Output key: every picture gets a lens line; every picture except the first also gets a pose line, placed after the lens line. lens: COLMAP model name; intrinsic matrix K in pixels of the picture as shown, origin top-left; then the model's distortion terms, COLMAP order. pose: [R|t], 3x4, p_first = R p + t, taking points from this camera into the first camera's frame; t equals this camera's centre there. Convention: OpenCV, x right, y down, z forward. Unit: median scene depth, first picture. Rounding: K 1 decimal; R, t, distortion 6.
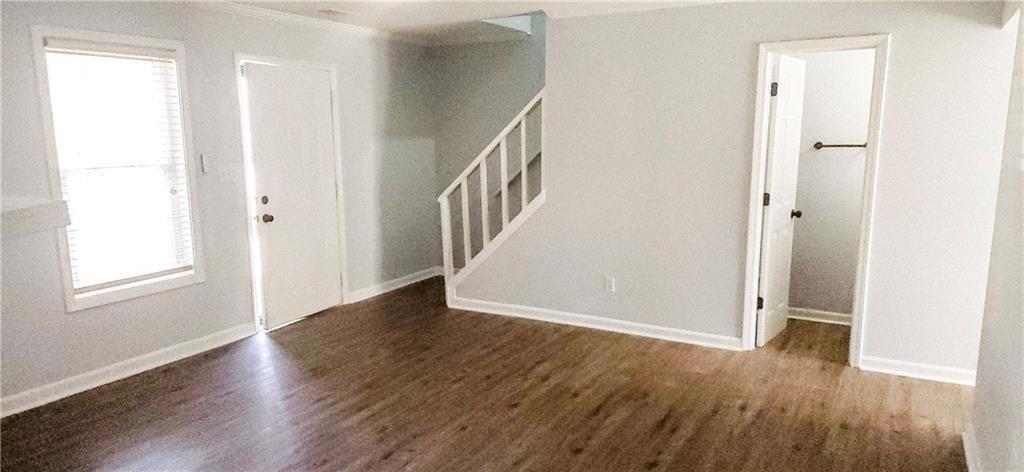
lens RADIAL K [[675.8, 0, 504.1], [0, 675.8, 243.1], [0, 0, 1]] dist [0.032079, -0.011396]
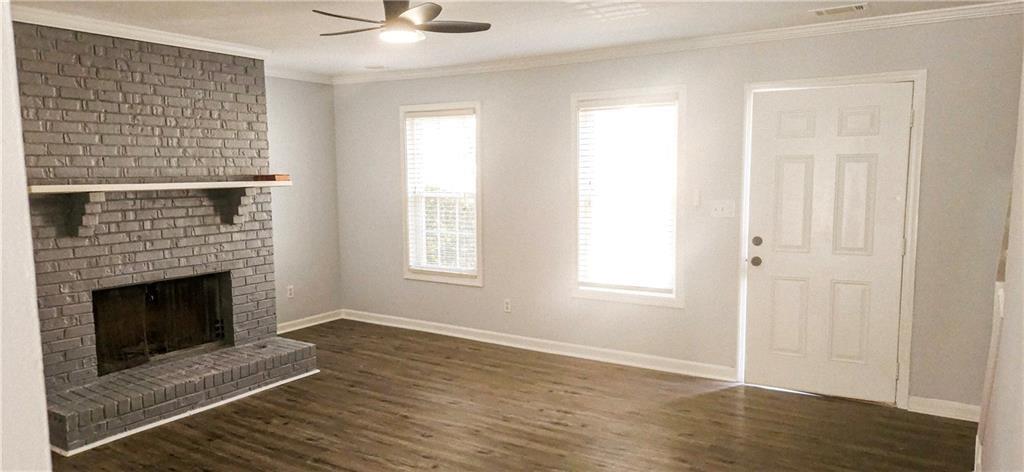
lens RADIAL K [[675.8, 0, 511.8], [0, 675.8, 244.7], [0, 0, 1]] dist [0.032079, -0.011396]
pose [[-0.039311, 0.115751, -0.992500, 0.590615], [-0.161684, 0.979442, 0.120632, -0.121765], [0.986059, 0.165213, -0.019787, 0.738398]]
